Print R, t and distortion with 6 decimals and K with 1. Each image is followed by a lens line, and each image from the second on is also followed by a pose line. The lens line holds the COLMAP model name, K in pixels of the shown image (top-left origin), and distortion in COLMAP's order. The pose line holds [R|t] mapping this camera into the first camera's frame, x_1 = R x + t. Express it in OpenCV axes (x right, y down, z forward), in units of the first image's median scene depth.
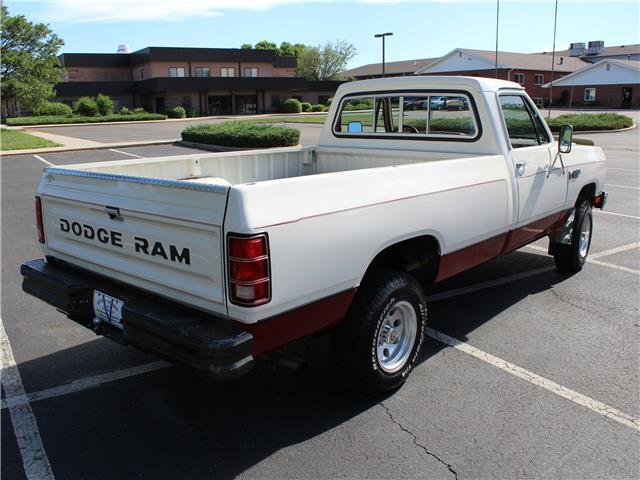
lens RADIAL K [[595.7, 0, 316.0], [0, 595.7, 250.2], [0, 0, 1]] dist [-0.171822, 0.145881]
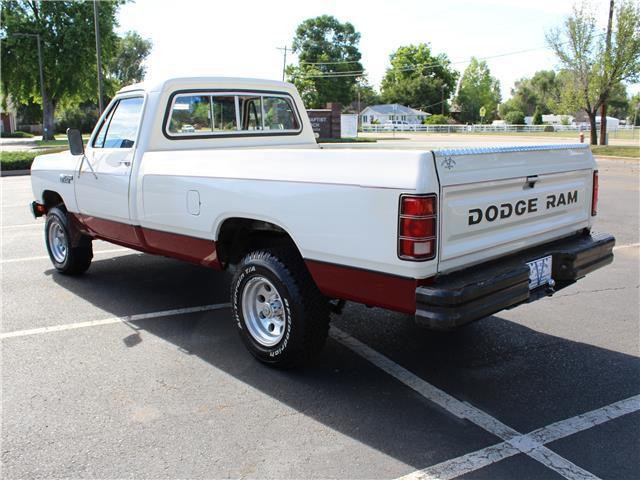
lens RADIAL K [[594.1, 0, 315.7], [0, 594.1, 249.6], [0, 0, 1]] dist [-0.167346, 0.137242]
pose [[0.102205, -0.185660, 0.977284, -1.010677], [0.248217, 0.956113, 0.155679, -0.144966], [-0.963298, 0.226667, 0.143804, 0.875740]]
